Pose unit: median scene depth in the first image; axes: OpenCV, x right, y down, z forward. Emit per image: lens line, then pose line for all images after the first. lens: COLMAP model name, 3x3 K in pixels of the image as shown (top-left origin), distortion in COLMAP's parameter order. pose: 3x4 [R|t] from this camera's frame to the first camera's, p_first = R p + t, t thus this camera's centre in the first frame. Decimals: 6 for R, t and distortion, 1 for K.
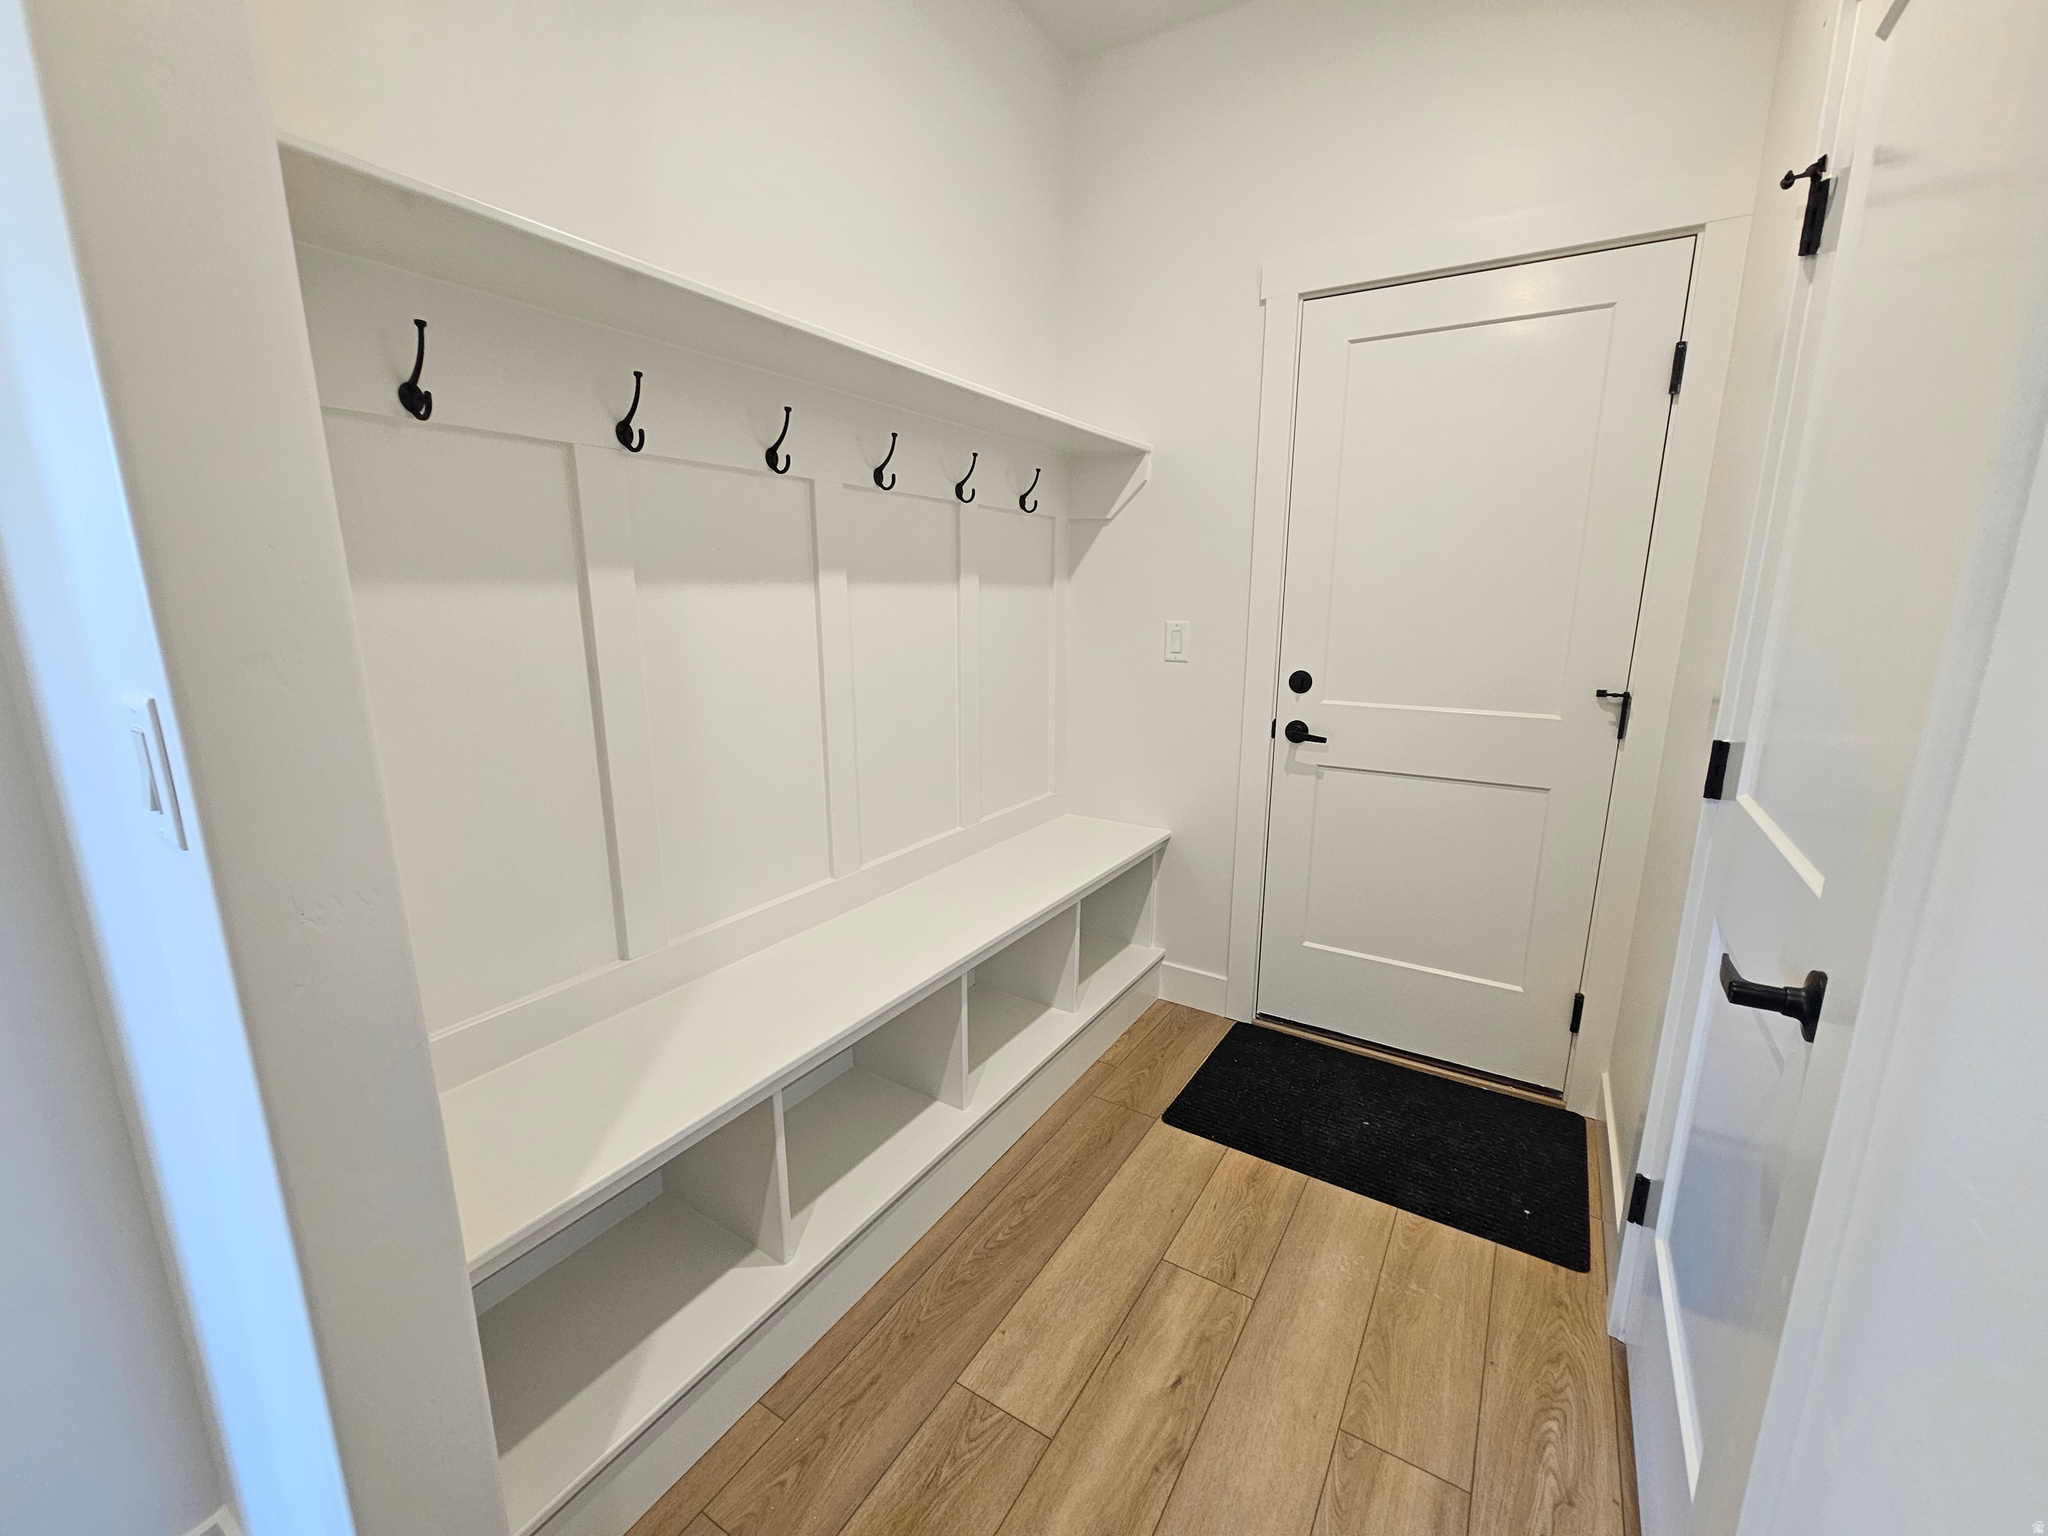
lens RADIAL K [[838.8, 0, 1020.7], [0, 838.8, 772.9], [0, 0, 1]] dist [-0.000575, 0.000047]
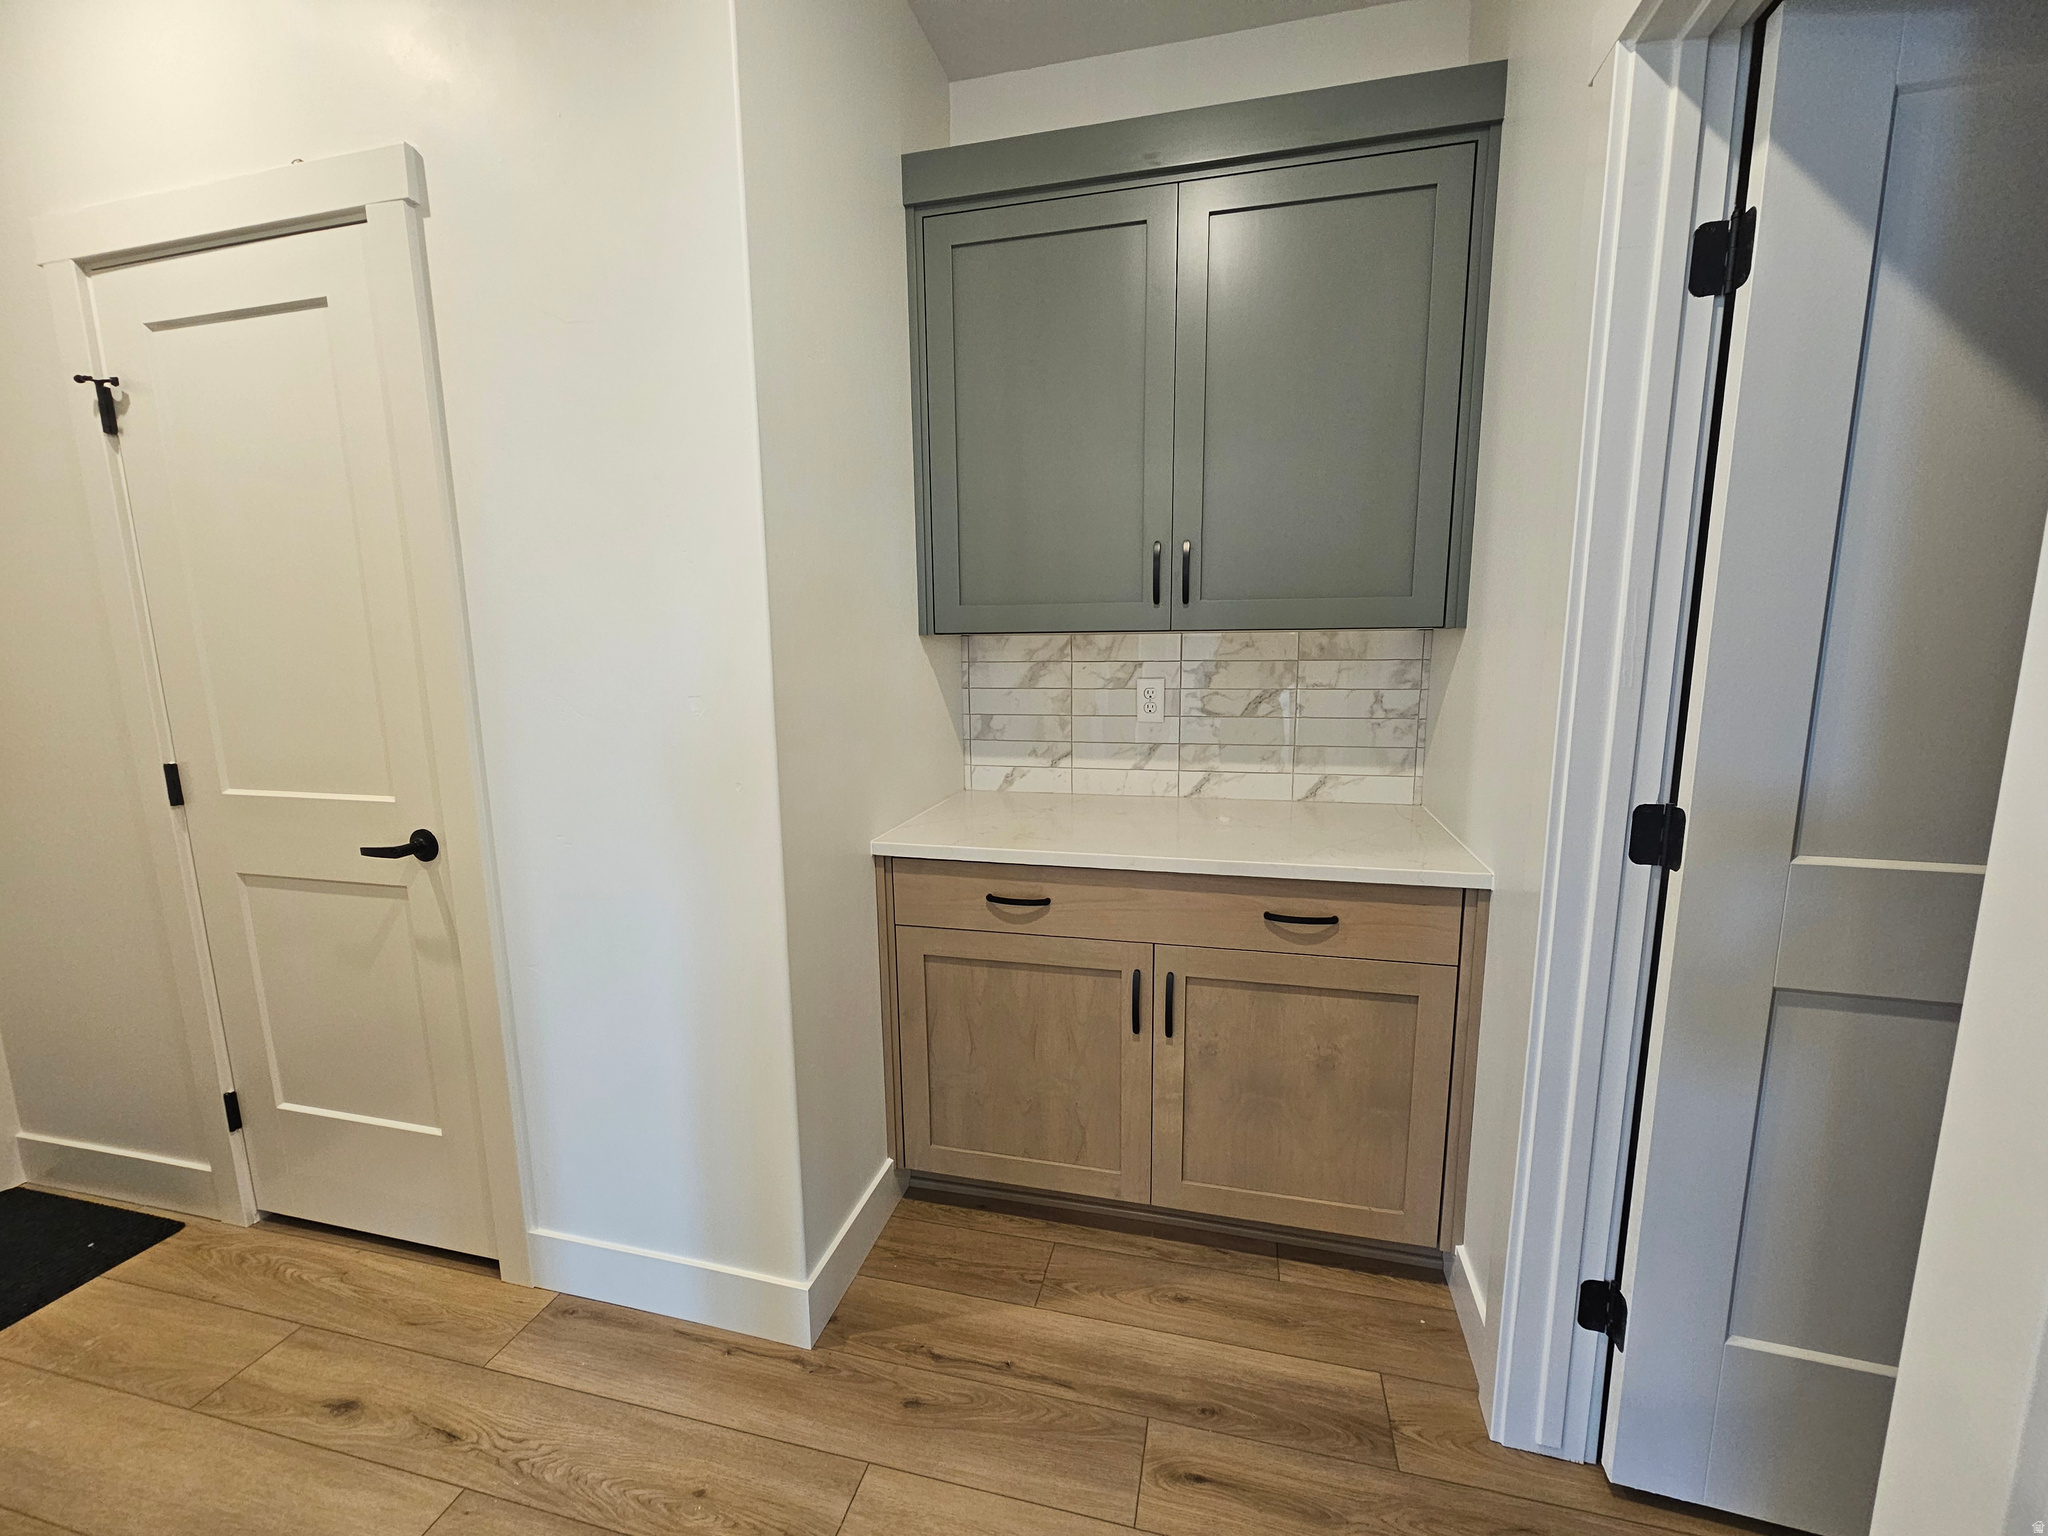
lens RADIAL K [[838.8, 0, 1026.8], [0, 838.8, 772.2], [0, 0, 1]] dist [-0.000575, 0.000047]
pose [[-0.304738, -0.146037, 0.941174, -0.840418], [0.211766, 0.953051, 0.216446, -0.023303], [-0.928596, 0.265268, -0.259506, 0.037848]]
